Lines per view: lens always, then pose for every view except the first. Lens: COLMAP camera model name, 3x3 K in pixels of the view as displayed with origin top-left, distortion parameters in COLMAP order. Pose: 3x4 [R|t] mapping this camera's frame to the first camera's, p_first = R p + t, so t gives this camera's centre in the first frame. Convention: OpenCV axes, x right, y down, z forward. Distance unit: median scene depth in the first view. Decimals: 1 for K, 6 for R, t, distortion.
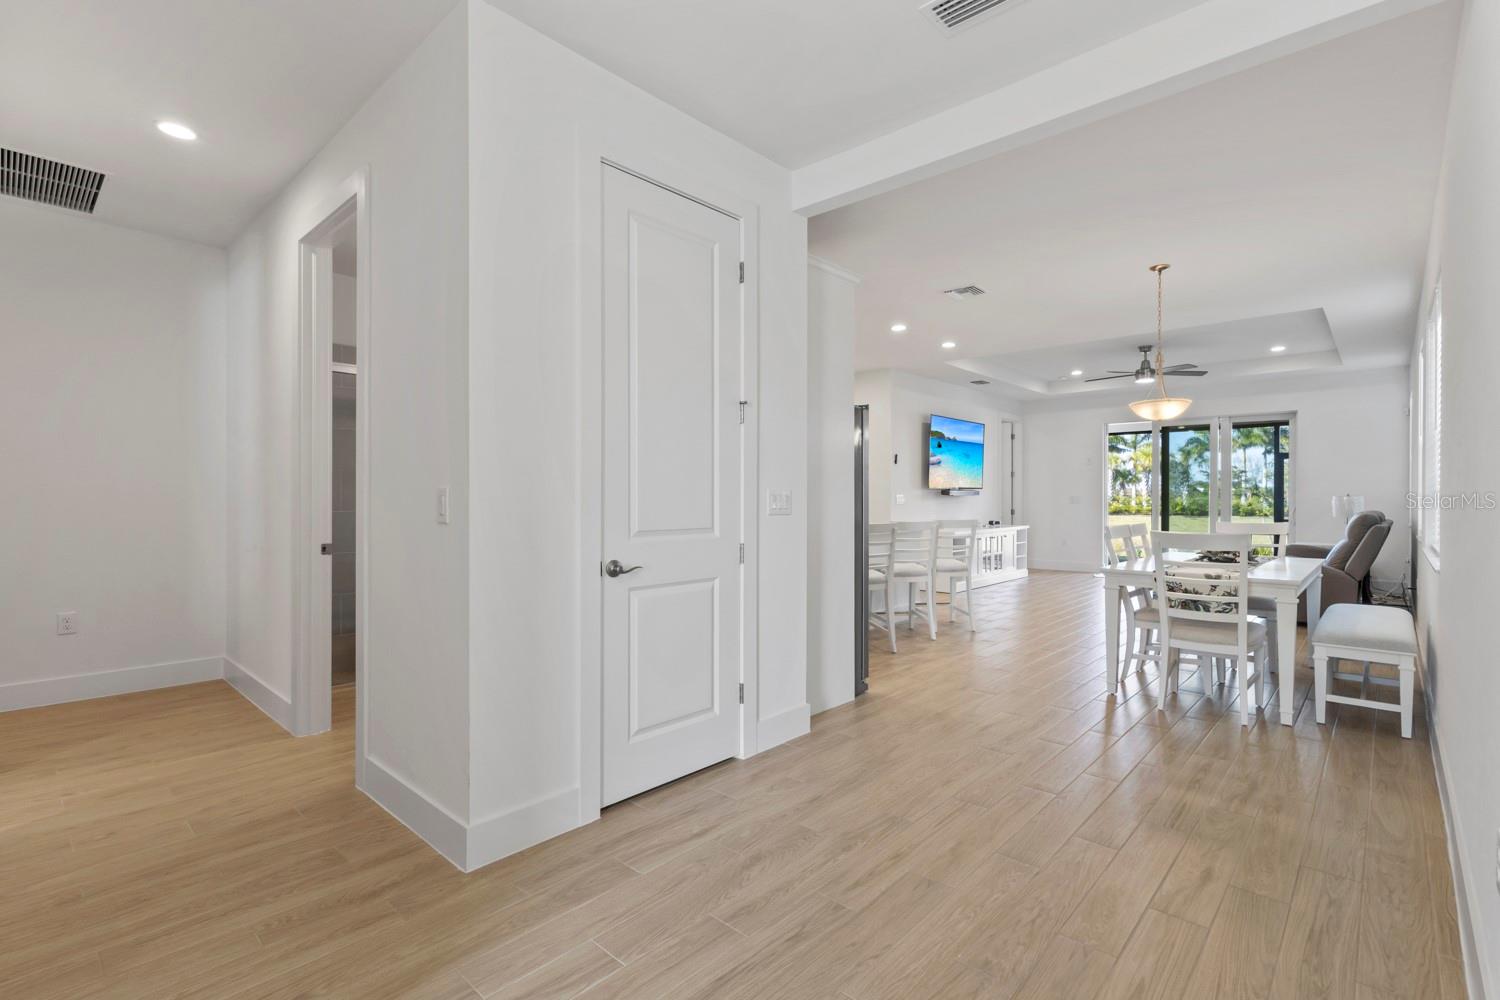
lens RADIAL K [[694.7, 0, 743.6], [0, 694.7, 500.0], [0, 0, 1]] dist [-0.000542, -0.000216]
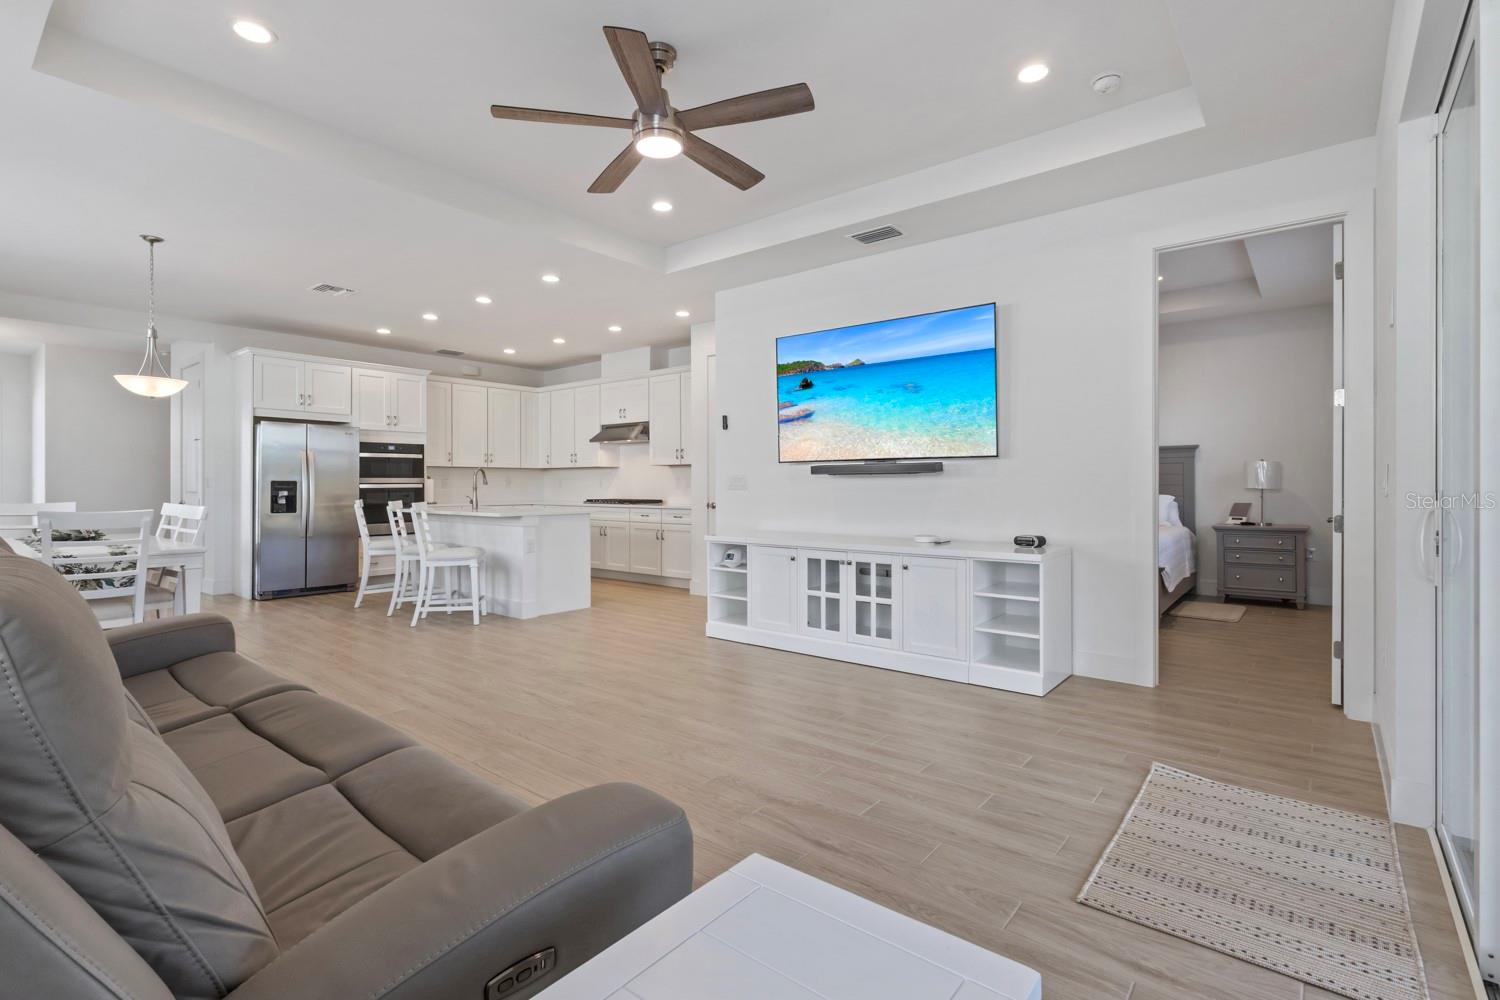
lens RADIAL K [[694.7, 0, 742.9], [0, 694.7, 484.7], [0, 0, 1]] dist [-0.000542, -0.000216]
pose [[0.063000, -0.000123, -0.998013, 0.809970], [-0.003422, 0.999994, -0.000339, 0.001945], [0.998008, 0.003437, 0.063000, 0.883120]]
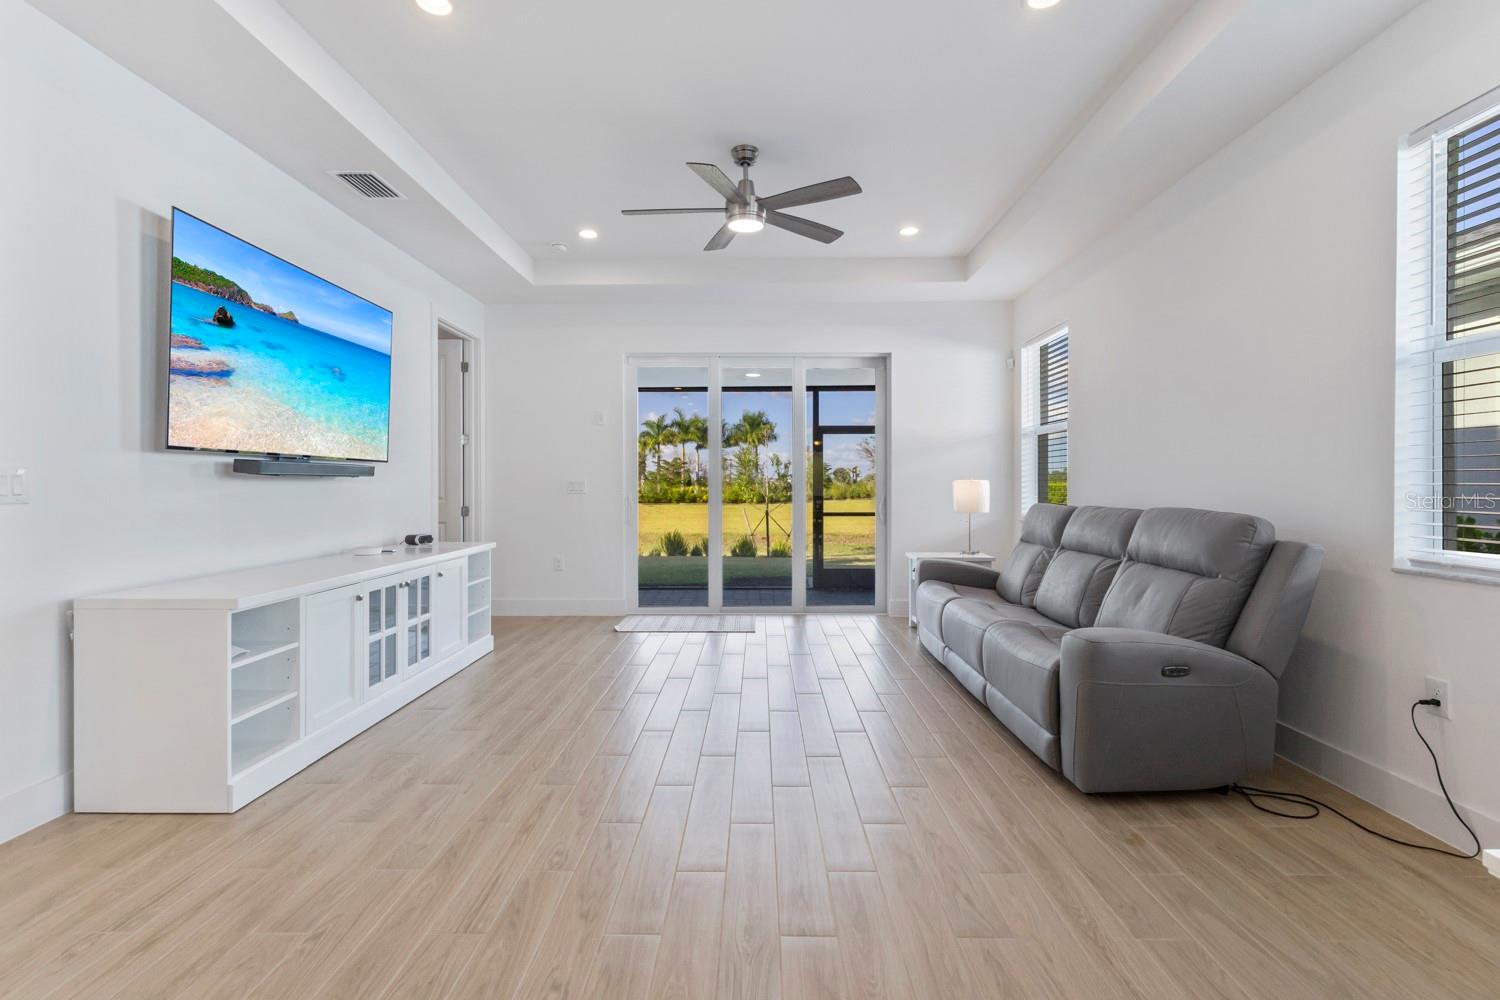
lens RADIAL K [[694.7, 0, 751.5], [0, 694.7, 492.7], [0, 0, 1]] dist [-0.000542, -0.000216]
pose [[0.737728, -0.006703, 0.675065, 0.236093], [0.003171, 0.999974, 0.006463, 0.000828], [-0.675091, -0.002627, 0.737730, 0.571757]]
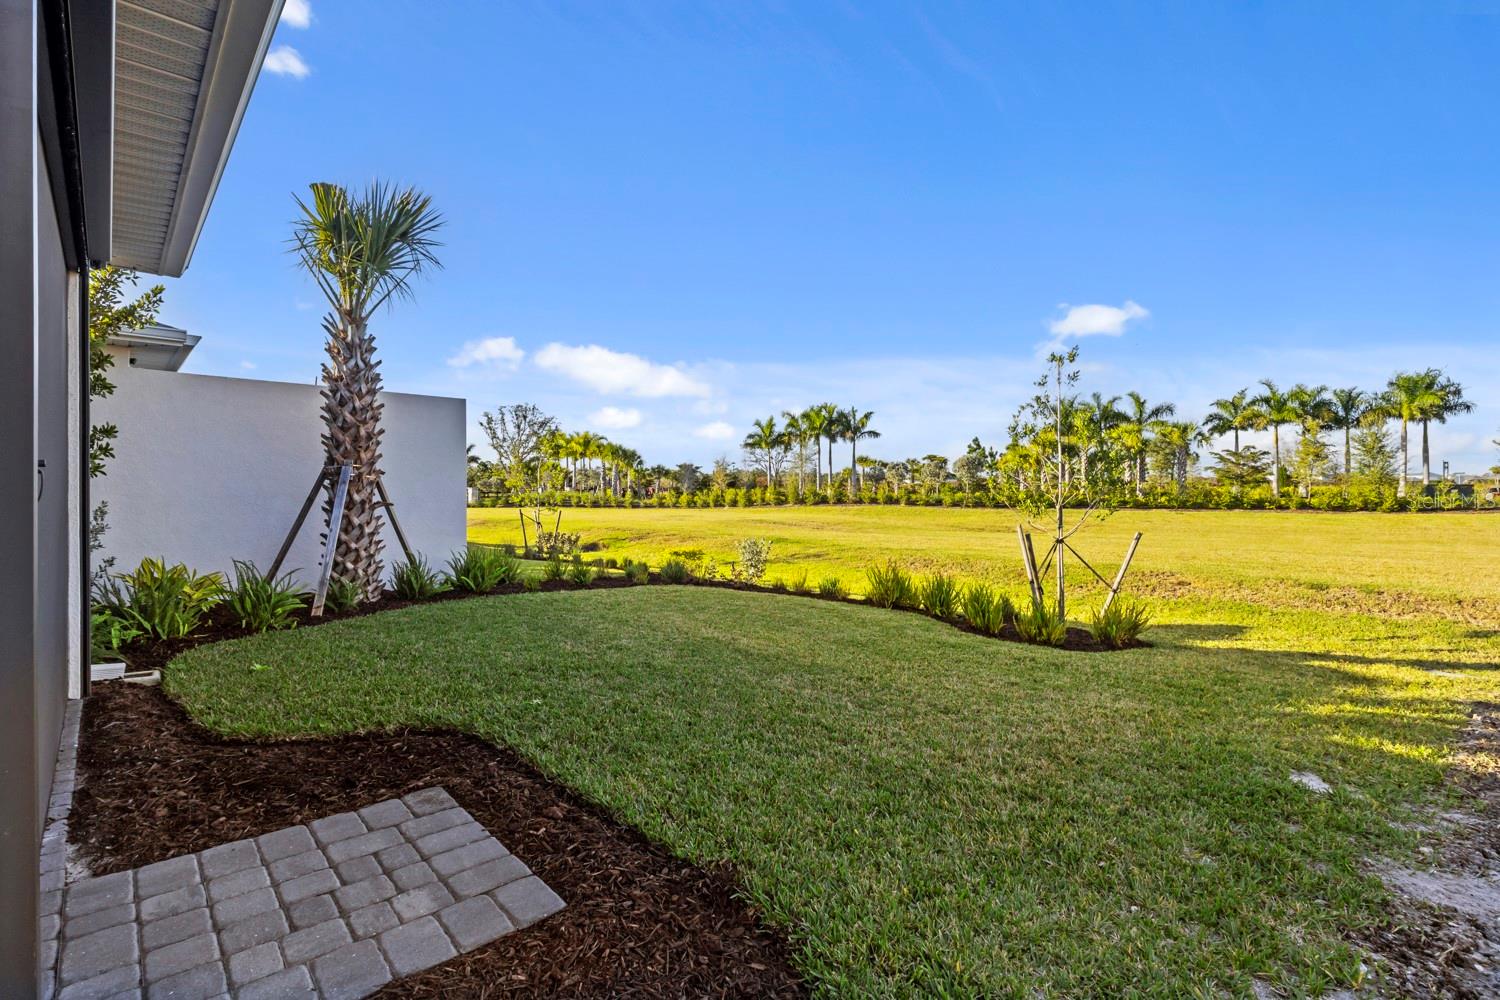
lens RADIAL K [[694.7, 0, 765.8], [0, 694.7, 489.6], [0, 0, 1]] dist [-0.000542, -0.000216]
pose [[0.997964, -0.004492, -0.063620, 1.175755], [0.004196, 0.999980, -0.004790, 0.013446], [0.063640, 0.004514, 0.997963, 1.008376]]
